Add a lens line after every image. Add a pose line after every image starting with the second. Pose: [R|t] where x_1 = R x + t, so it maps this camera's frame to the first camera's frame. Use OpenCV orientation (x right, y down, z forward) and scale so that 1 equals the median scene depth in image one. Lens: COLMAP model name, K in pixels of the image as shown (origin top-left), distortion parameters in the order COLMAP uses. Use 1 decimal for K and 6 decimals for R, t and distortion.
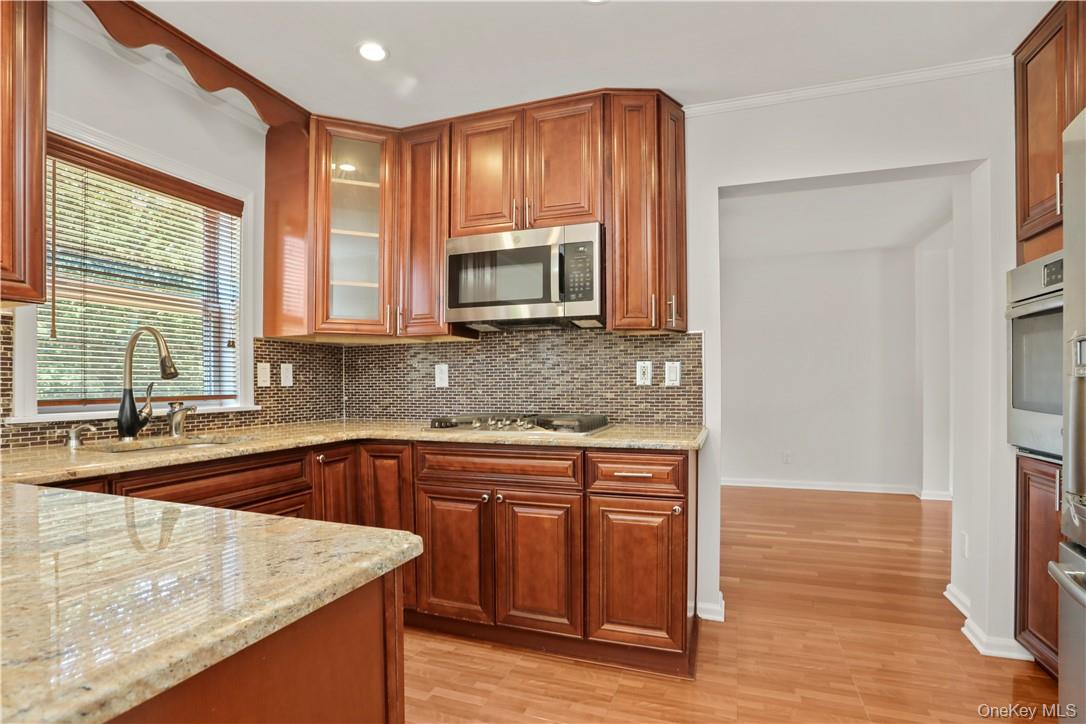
lens RADIAL K [[537.3, 0, 543.6], [0, 537.3, 376.5], [0, 0, 1]] dist [-0.000851, 0.000092]
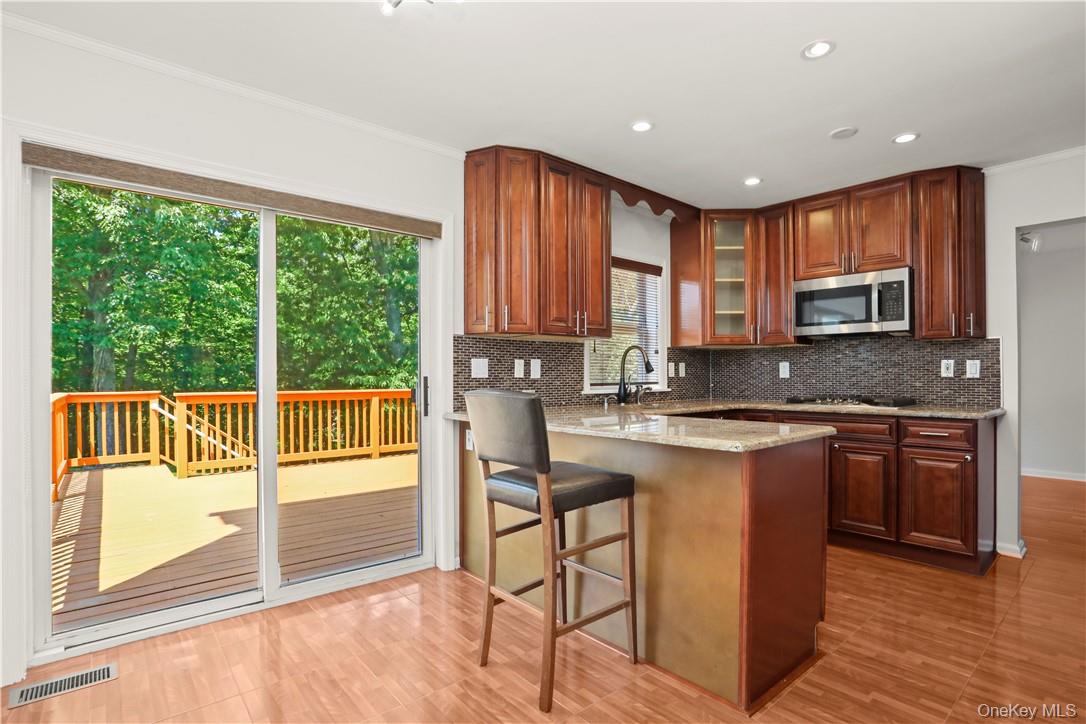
lens RADIAL K [[572.0, 0, 546.2], [0, 572.0, 370.3], [0, 0, 1]] dist [-0.015436, 0.001709]
pose [[0.891610, -0.000869, -0.452804, -0.075912], [0.003356, 0.999983, 0.004689, -0.012366], [0.452792, -0.005700, 0.891598, -0.819973]]
